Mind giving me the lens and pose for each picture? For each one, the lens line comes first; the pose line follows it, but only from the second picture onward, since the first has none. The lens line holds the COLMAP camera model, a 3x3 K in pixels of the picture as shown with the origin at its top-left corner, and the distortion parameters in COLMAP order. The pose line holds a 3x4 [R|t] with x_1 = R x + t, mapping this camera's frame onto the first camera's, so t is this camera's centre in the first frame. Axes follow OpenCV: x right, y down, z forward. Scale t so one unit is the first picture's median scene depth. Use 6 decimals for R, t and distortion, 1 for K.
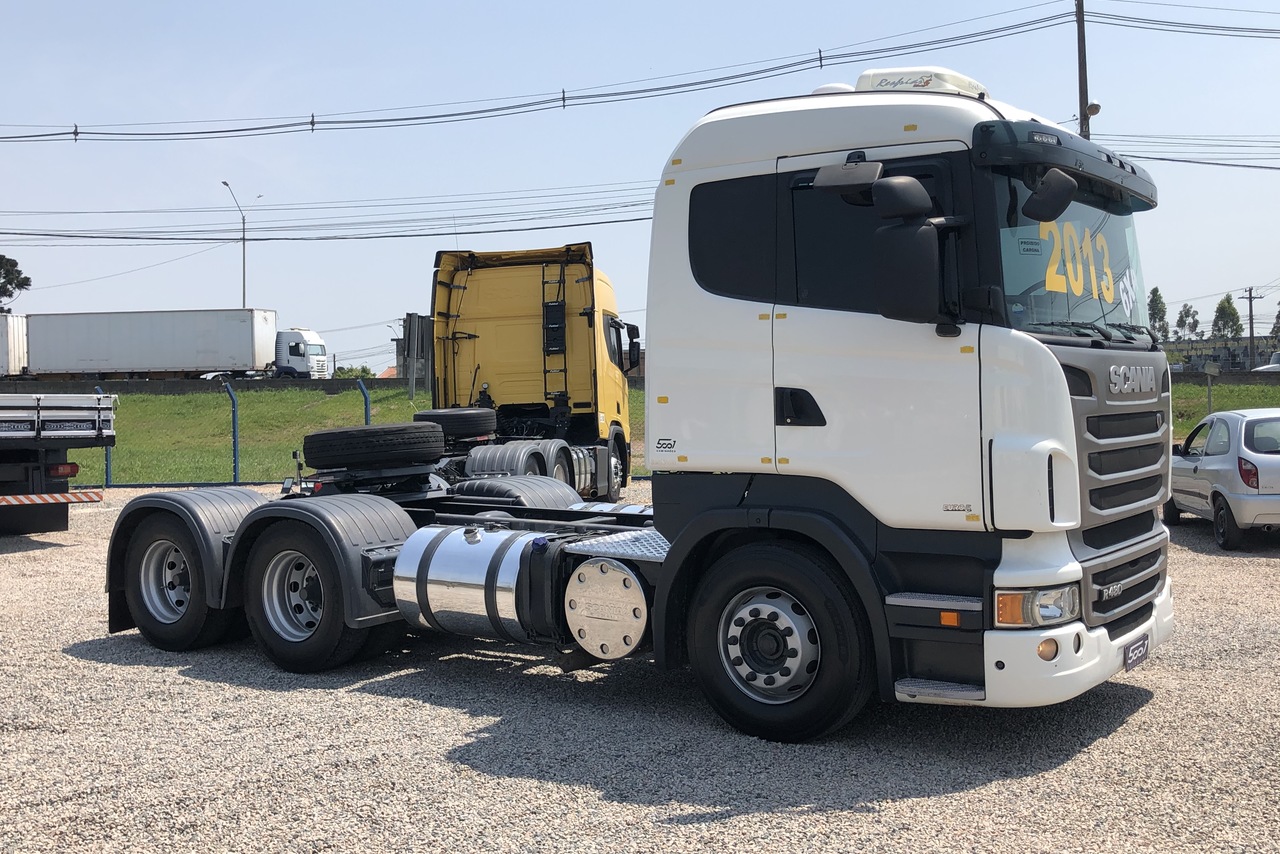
lens RADIAL K [[1321.3, 0, 640.0], [0, 1321.3, 427.0], [0, 0, 1]] dist [0.152744, -0.438952]
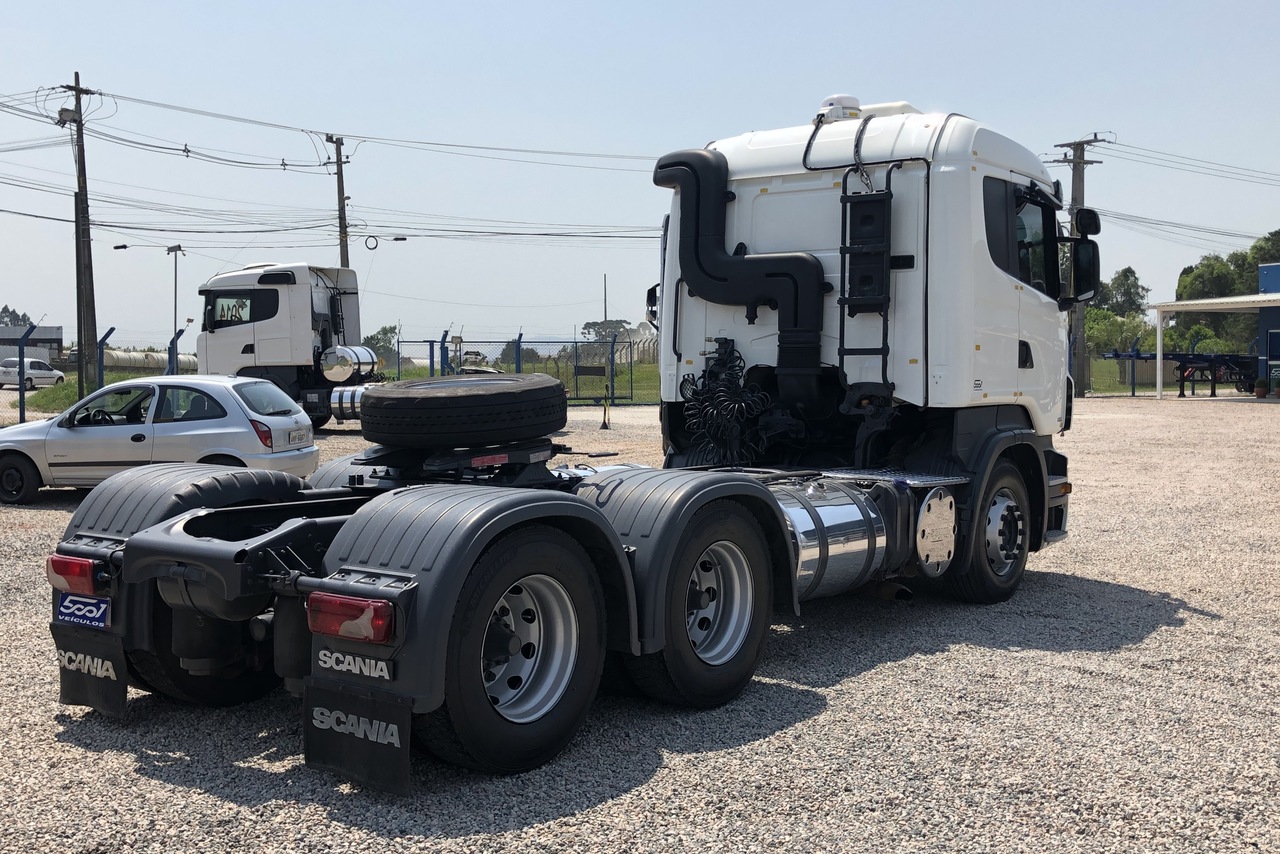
lens RADIAL K [[1427.6, 0, 640.0], [0, 1427.6, 427.0], [0, 0, 1]] dist [0.014303, -0.004484]
pose [[0.042316, -0.029144, 0.998679, -1.348878], [0.026462, 0.999256, 0.028039, 0.007661], [-0.998754, 0.025241, 0.043056, 1.292642]]
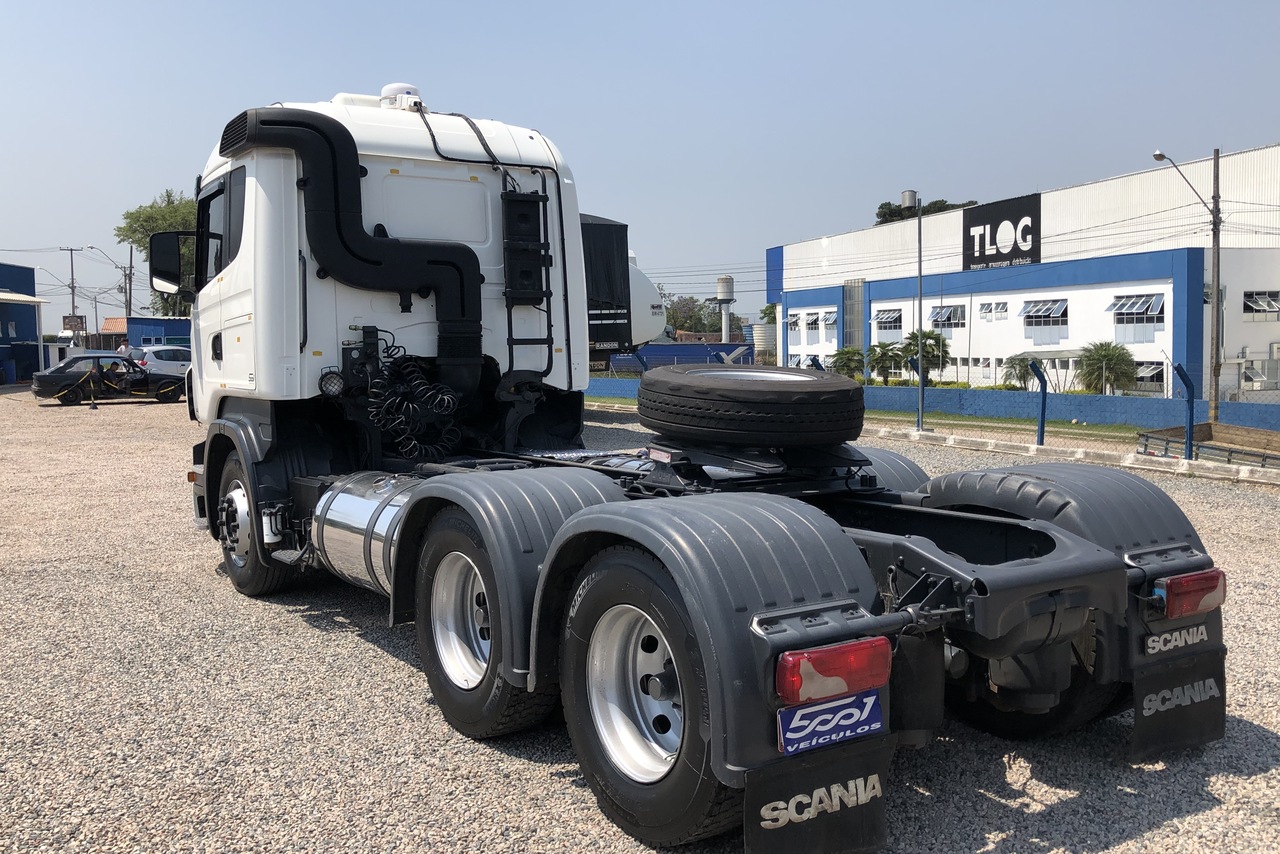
lens RADIAL K [[1196.5, 0, 640.0], [0, 1196.5, 427.0], [0, 0, 1]] dist [0.047147, -0.007196]
pose [[-0.938077, 0.001156, 0.346425, -0.504247], [0.033393, 0.995640, 0.087102, -0.036298], [-0.344814, 0.093277, -0.934025, 2.251849]]
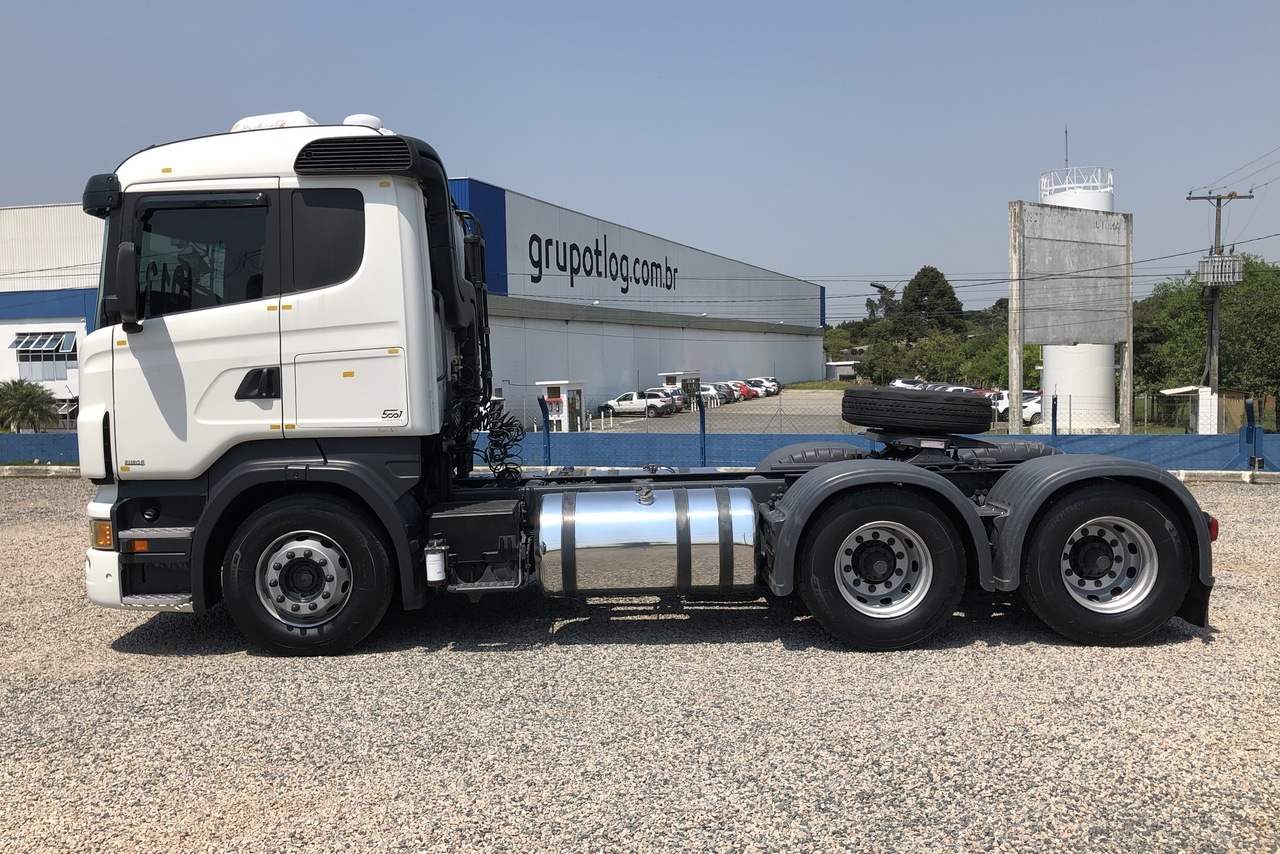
lens RADIAL K [[1196.5, 0, 640.0], [0, 1196.5, 427.0], [0, 0, 1]] dist [0.047147, -0.007196]
pose [[-0.831805, 0.063459, -0.551428, 0.633527], [0.020964, 0.996326, 0.083034, -0.068901], [0.554672, 0.057508, -0.830080, 2.335524]]
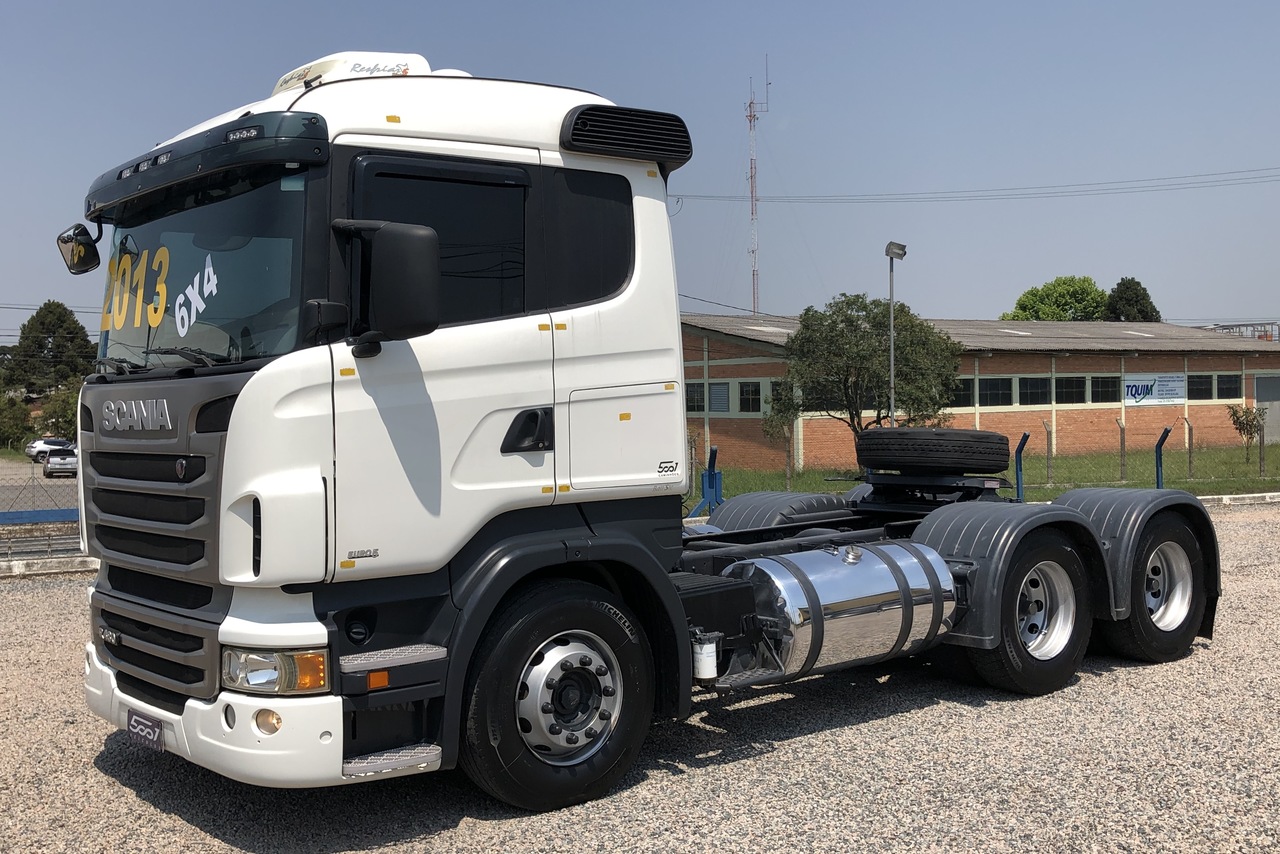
lens RADIAL K [[1383.4, 0, 640.0], [0, 1383.4, 427.0], [0, 0, 1]] dist [0.159508, -0.009798]
pose [[-0.275890, 0.043277, -0.960214, 1.158376], [0.005891, 0.999043, 0.043334, -0.066131], [0.961171, 0.006299, -0.275881, 1.570205]]
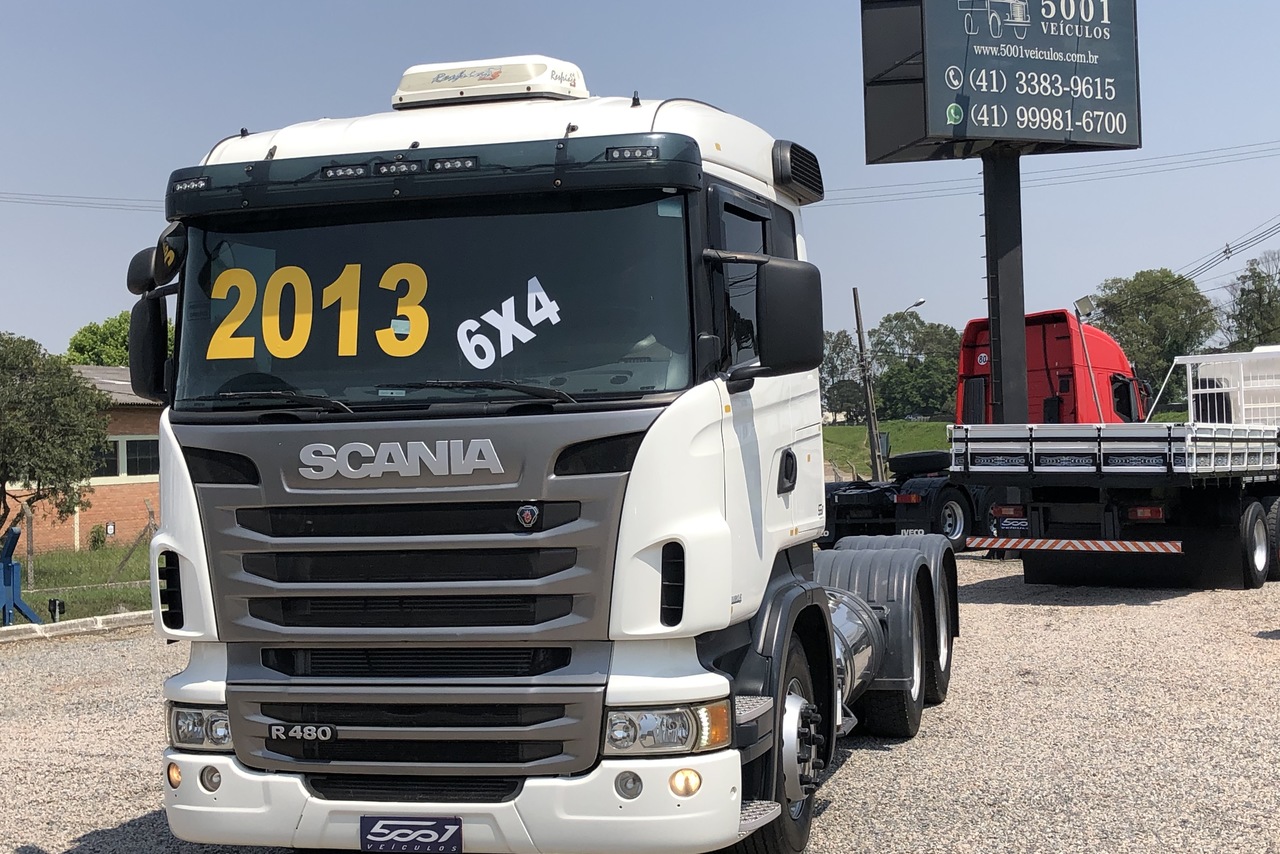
lens RADIAL K [[1851.6, 0, 640.0], [0, 1851.6, 427.0], [0, 0, 1]] dist [0.103611, -0.061462]
pose [[0.325659, 0.001343, -0.945486, 1.383944], [-0.000814, 0.999999, 0.001140, -0.054992], [0.945487, 0.000398, 0.325659, 0.794613]]
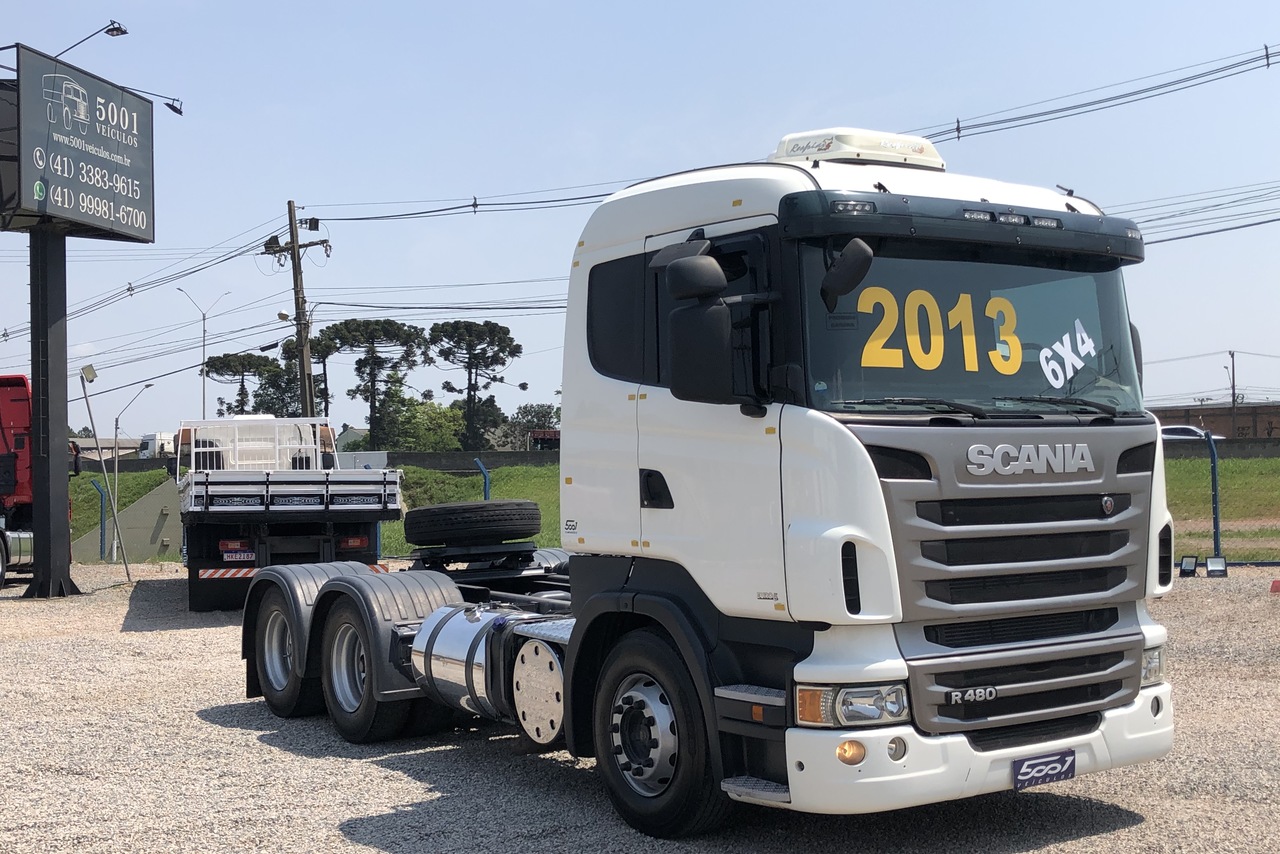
lens RADIAL K [[1516.6, 0, 640.0], [0, 1516.6, 427.0], [0, 0, 1]] dist [0.183165, -0.624819]
pose [[0.931919, -0.012853, -0.362438, 0.496904], [-0.004159, 0.998927, -0.046116, -0.008784], [0.362642, 0.044484, 0.930866, -0.048324]]
